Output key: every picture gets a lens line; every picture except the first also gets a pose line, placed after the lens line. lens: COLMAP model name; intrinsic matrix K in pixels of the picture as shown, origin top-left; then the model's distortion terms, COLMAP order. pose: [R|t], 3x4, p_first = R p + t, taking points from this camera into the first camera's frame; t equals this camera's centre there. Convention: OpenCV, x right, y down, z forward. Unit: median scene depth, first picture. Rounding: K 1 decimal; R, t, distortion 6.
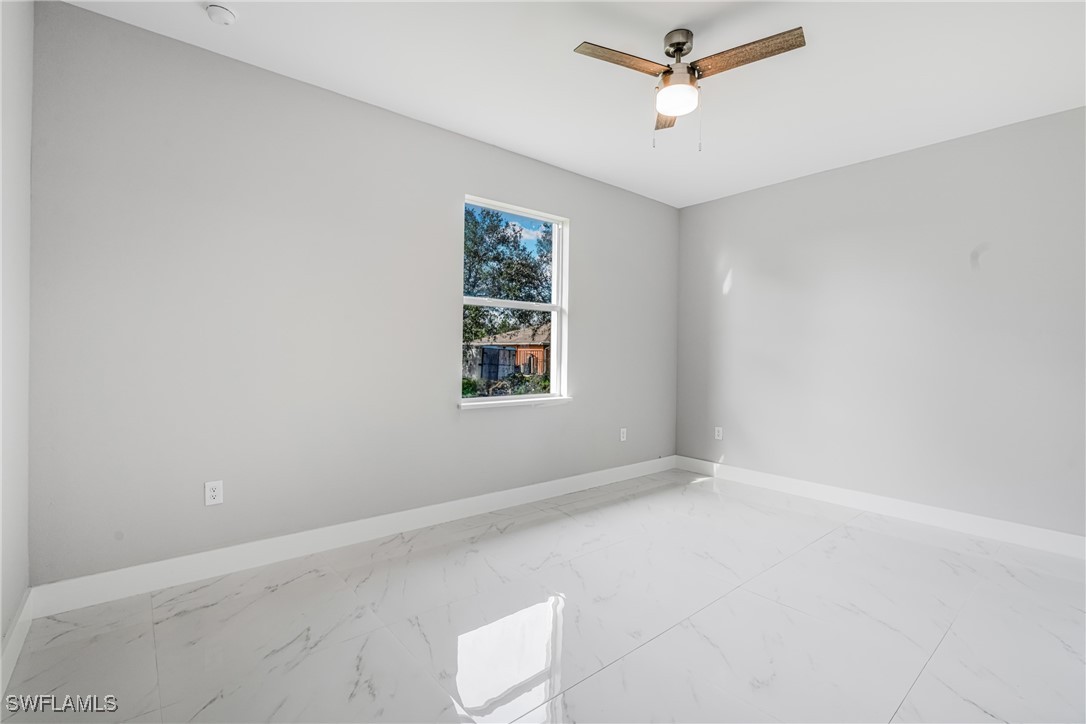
lens RADIAL K [[494.9, 0, 538.2], [0, 494.9, 353.6], [0, 0, 1]] dist [0.018781, 0.000349]
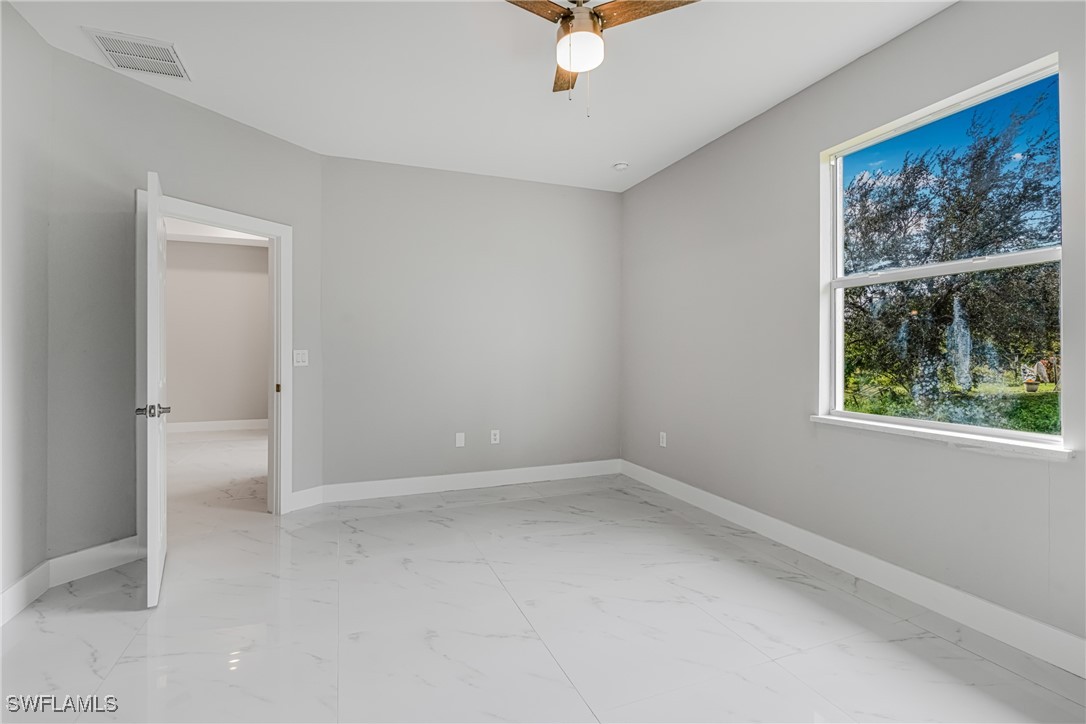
lens RADIAL K [[494.9, 0, 538.2], [0, 494.9, 353.6], [0, 0, 1]] dist [0.018781, 0.000349]
pose [[-0.318367, -0.013456, -0.947872, 0.918835], [-0.005075, 0.999909, -0.012490, 0.015671], [0.947954, 0.000834, -0.318406, 1.007947]]
